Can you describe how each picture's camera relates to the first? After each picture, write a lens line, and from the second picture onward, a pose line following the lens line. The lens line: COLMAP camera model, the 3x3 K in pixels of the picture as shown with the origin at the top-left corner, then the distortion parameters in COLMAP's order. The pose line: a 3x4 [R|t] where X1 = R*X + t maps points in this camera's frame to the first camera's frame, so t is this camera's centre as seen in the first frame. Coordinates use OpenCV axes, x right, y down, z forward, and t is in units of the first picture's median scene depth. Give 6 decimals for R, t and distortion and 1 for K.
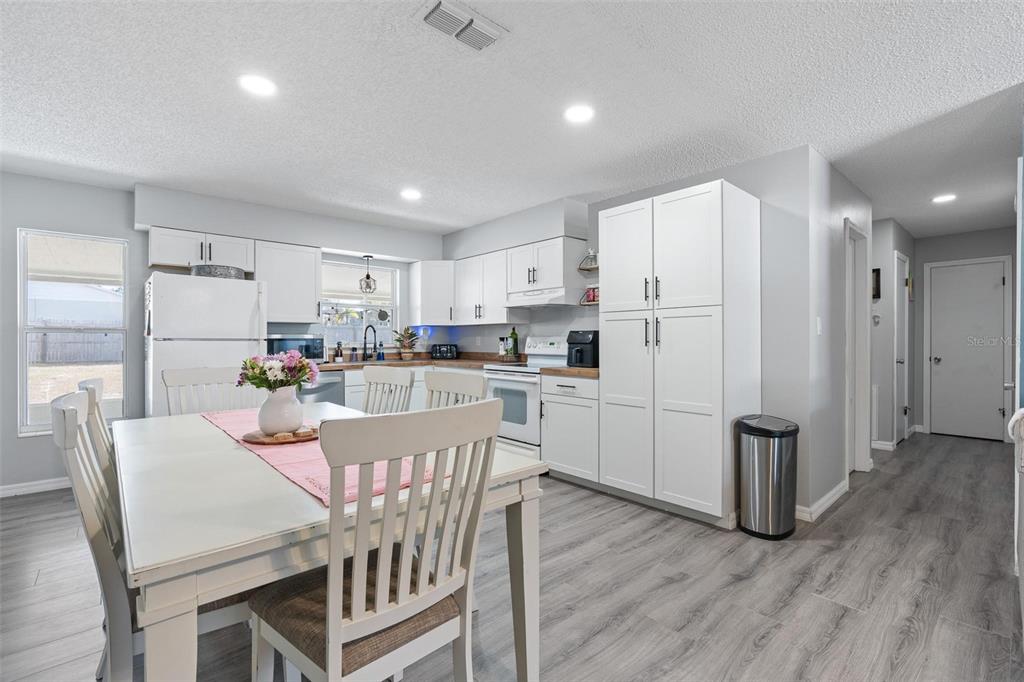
lens RADIAL K [[463.4, 0, 512.9], [0, 463.4, 341.6], [0, 0, 1]] dist [-0.009155, 0.000772]
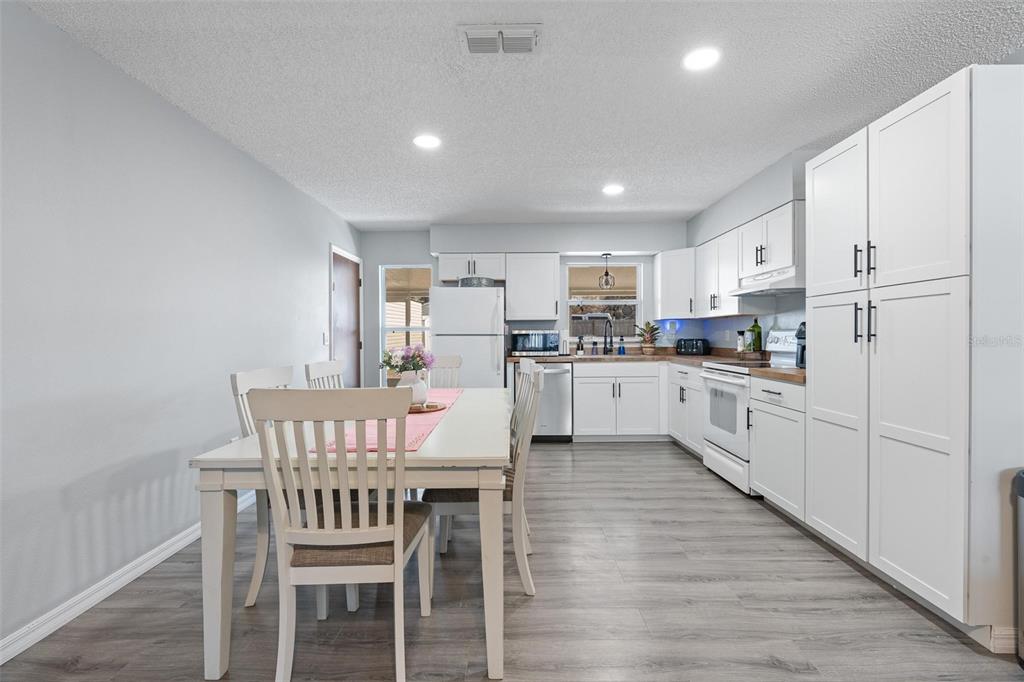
lens RADIAL K [[463.4, 0, 512.9], [0, 463.4, 341.6], [0, 0, 1]] dist [-0.009155, 0.000772]
pose [[0.734947, 0.006592, -0.678093, 0.289653], [0.001431, 0.999935, 0.011271, 0.000304], [0.678123, -0.009254, 0.734890, 0.105432]]
